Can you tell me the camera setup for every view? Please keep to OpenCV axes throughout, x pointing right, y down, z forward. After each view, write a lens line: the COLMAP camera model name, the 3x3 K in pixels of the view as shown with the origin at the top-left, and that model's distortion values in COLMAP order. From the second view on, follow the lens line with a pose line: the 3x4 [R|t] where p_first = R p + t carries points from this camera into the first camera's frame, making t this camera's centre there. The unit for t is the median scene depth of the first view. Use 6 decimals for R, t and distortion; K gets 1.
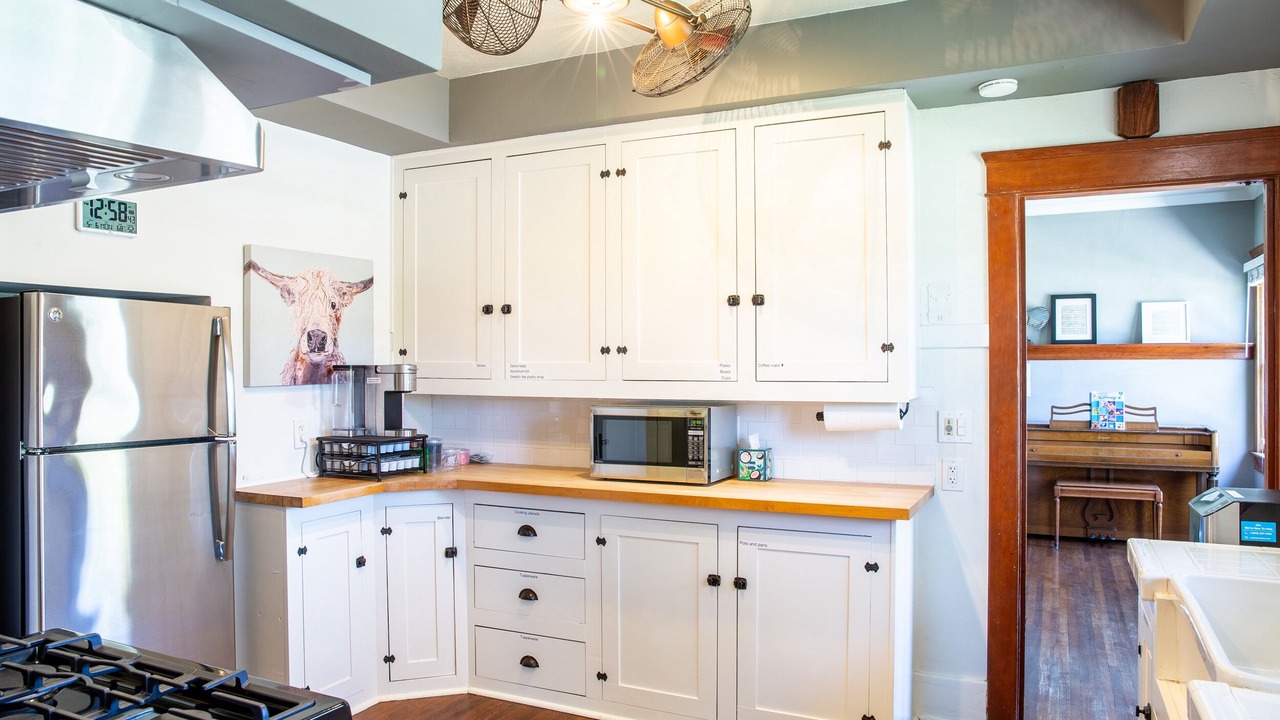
lens RADIAL K [[885.1, 0, 630.8], [0, 885.1, 353.4], [0, 0, 1]] dist [-0.106193, 0.093531]
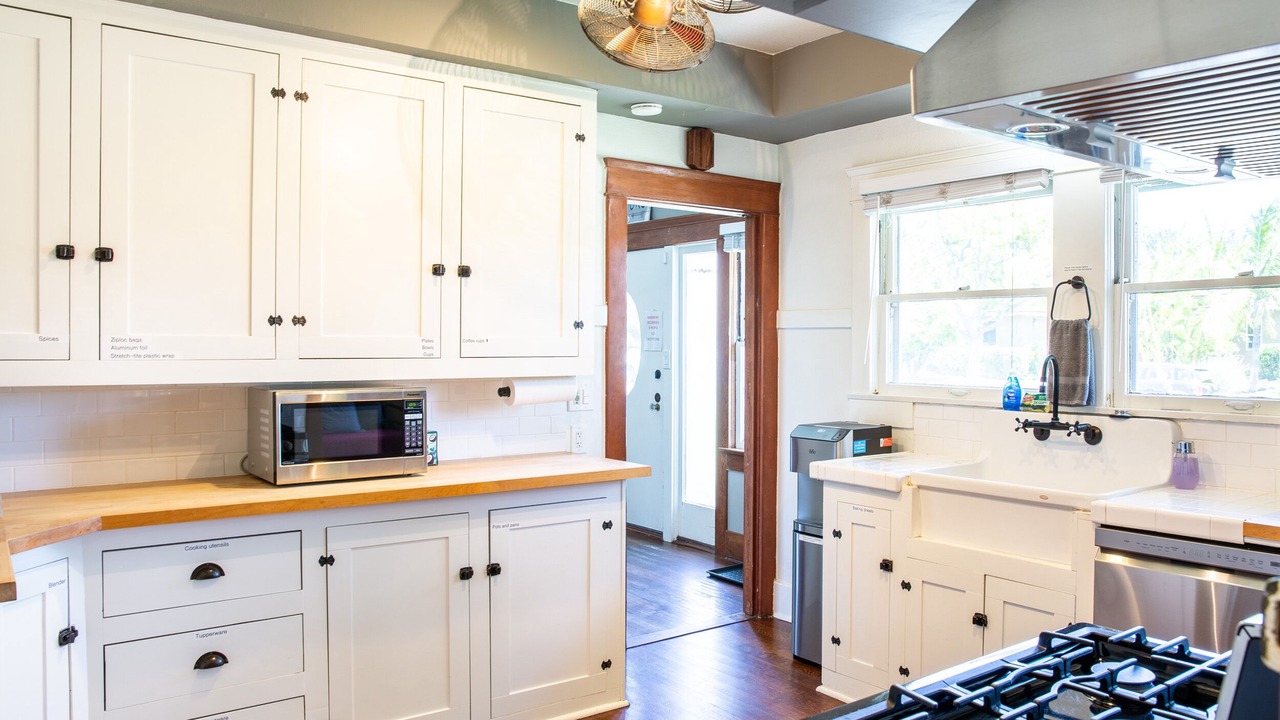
lens RADIAL K [[957.4, 0, 637.3], [0, 957.4, 339.5], [0, 0, 1]] dist [-0.094414, 0.100654]
pose [[0.460042, 0.004266, 0.887887, -0.673752], [-0.017002, 0.999847, 0.004005, 0.004978], [-0.887734, -0.016938, 0.460044, 0.364628]]
